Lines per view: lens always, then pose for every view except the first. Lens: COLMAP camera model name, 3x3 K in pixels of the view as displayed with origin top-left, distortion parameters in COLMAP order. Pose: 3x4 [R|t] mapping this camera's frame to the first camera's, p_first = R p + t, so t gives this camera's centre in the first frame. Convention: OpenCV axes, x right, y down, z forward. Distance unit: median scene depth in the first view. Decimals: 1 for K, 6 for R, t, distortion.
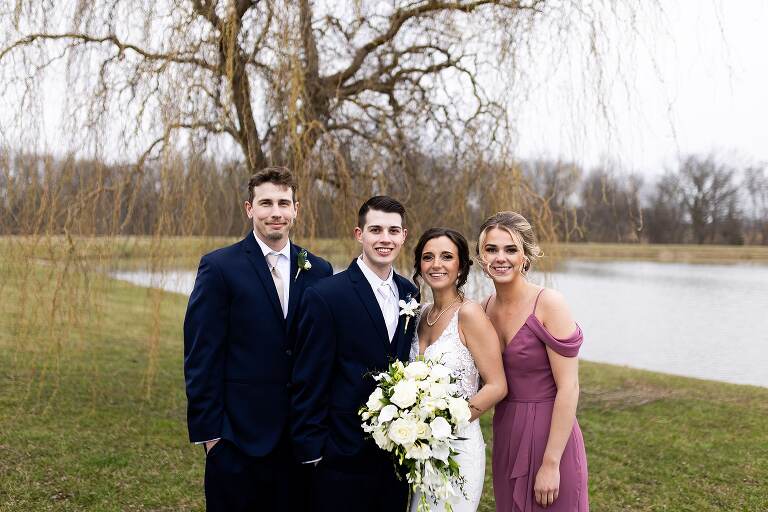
lens RADIAL K [[775.0, 0, 383.3], [0, 775.0, 246.6], [0, 0, 1]] dist [0.009861, 0.002711]
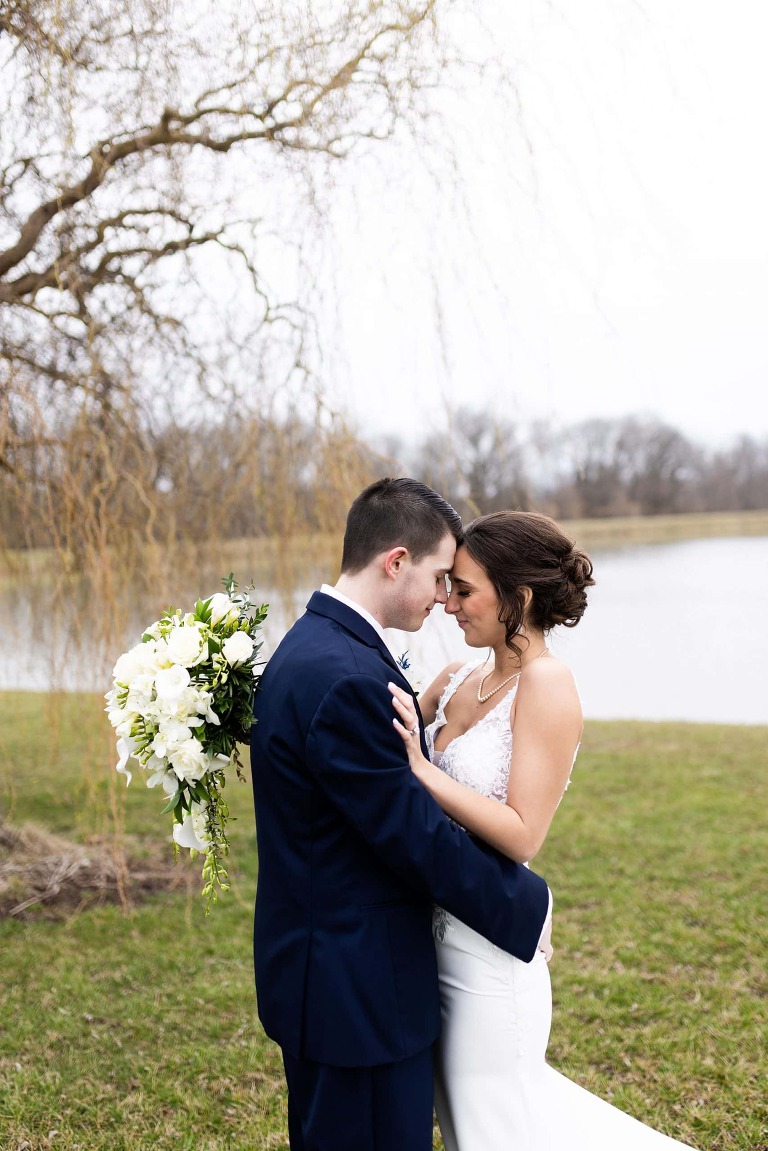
lens RADIAL K [[1112.3, 0, 384.0], [0, 1112.3, 575.5], [0, 0, 1]] dist [-0.001408, 0.005234]
pose [[0.947123, -0.081651, 0.310307, -0.057056], [0.073812, 0.996588, 0.036942, -0.006705], [-0.312264, -0.012084, 0.949918, 0.156259]]
